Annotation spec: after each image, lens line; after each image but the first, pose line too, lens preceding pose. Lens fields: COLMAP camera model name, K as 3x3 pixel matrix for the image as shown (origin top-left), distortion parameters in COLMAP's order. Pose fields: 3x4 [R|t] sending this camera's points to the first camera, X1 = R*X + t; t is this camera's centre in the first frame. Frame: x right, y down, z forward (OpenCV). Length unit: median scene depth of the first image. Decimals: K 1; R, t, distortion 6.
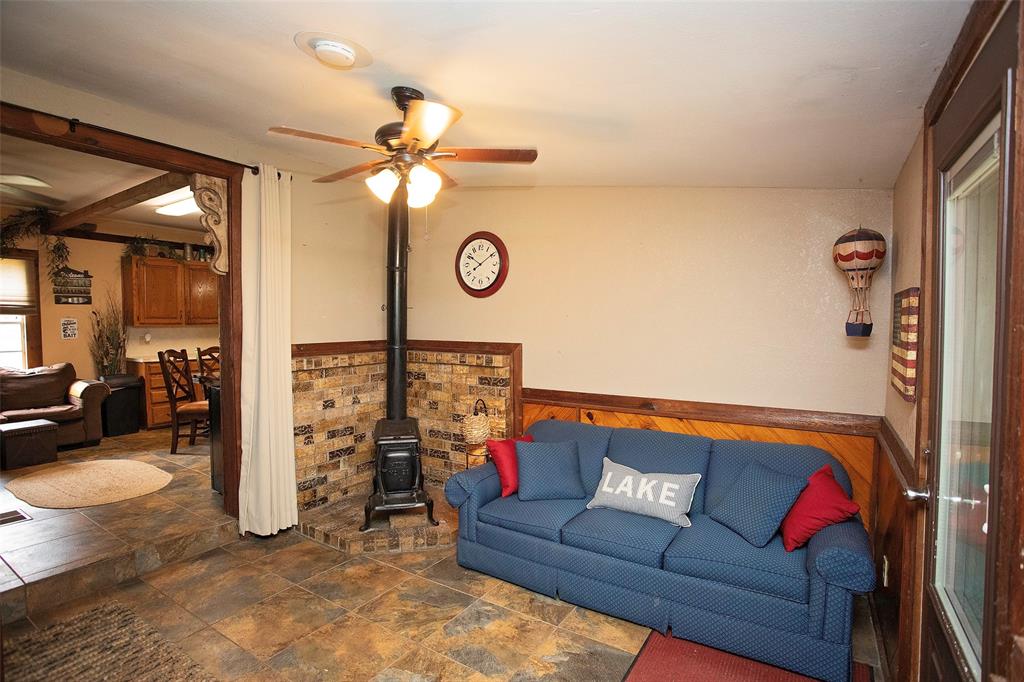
lens RADIAL K [[494.9, 0, 512.0], [0, 494.9, 341.0], [0, 0, 1]] dist [-0.063093, 0.024709]
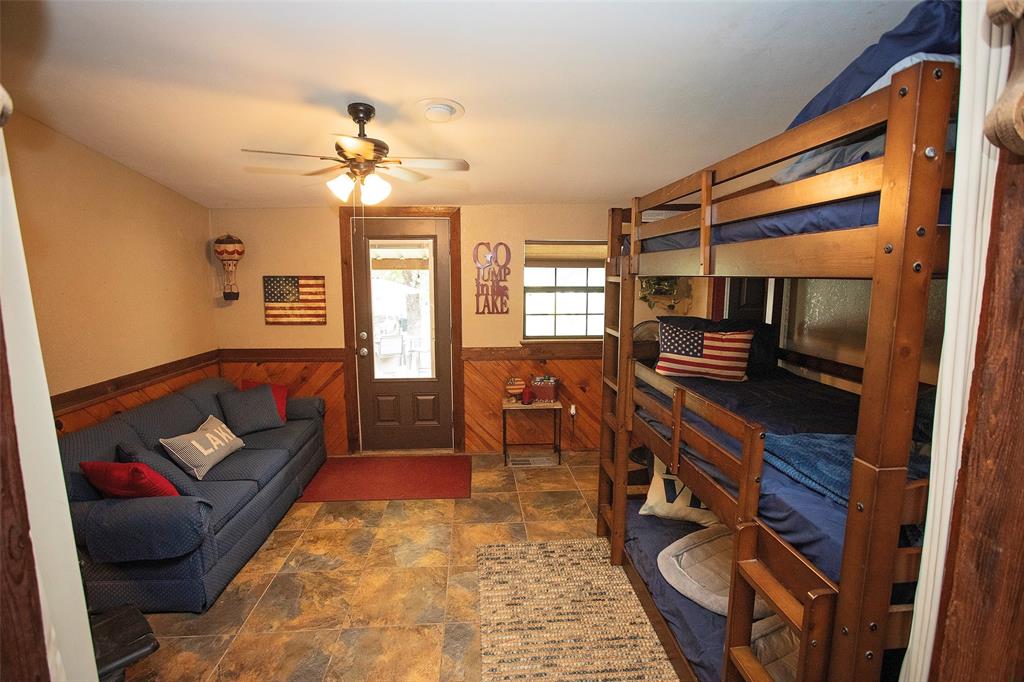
lens RADIAL K [[494.9, 0, 512.0], [0, 494.9, 341.0], [0, 0, 1]] dist [-0.063093, 0.024709]
pose [[-0.605704, -0.104748, 0.788765, -1.193915], [0.027419, 0.987961, 0.152256, -0.101089], [-0.795217, 0.113850, -0.595540, 1.237131]]
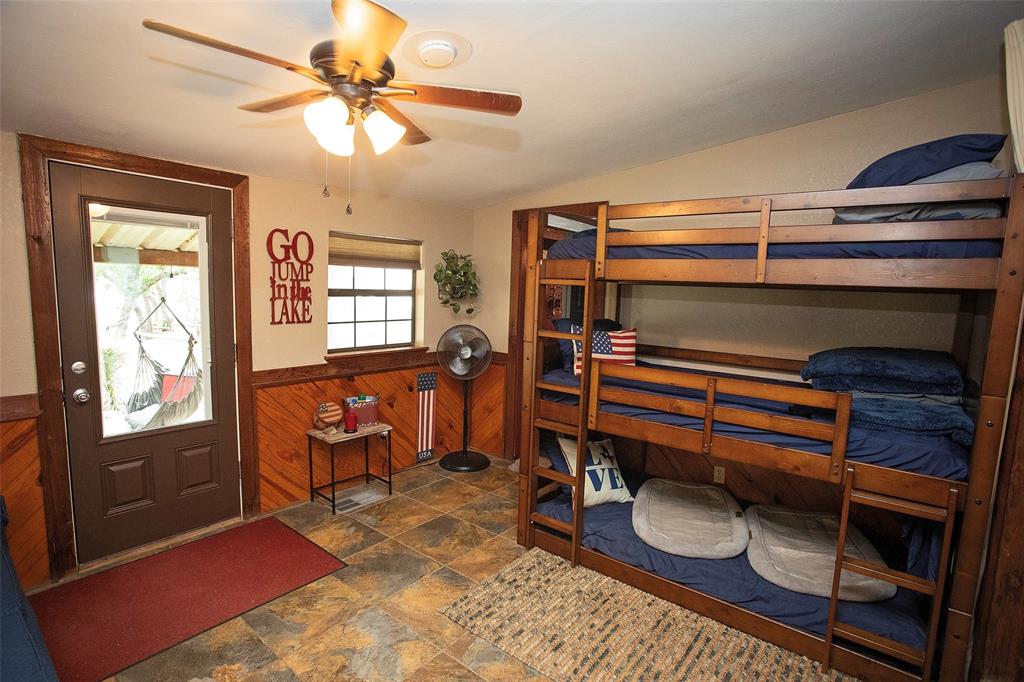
lens RADIAL K [[494.9, 0, 512.0], [0, 494.9, 341.0], [0, 0, 1]] dist [-0.063093, 0.024709]
pose [[-0.994545, -0.041739, 0.095588, -0.468524], [-0.028087, 0.989761, 0.139946, -0.085776], [-0.100451, 0.136498, -0.985534, 1.490357]]
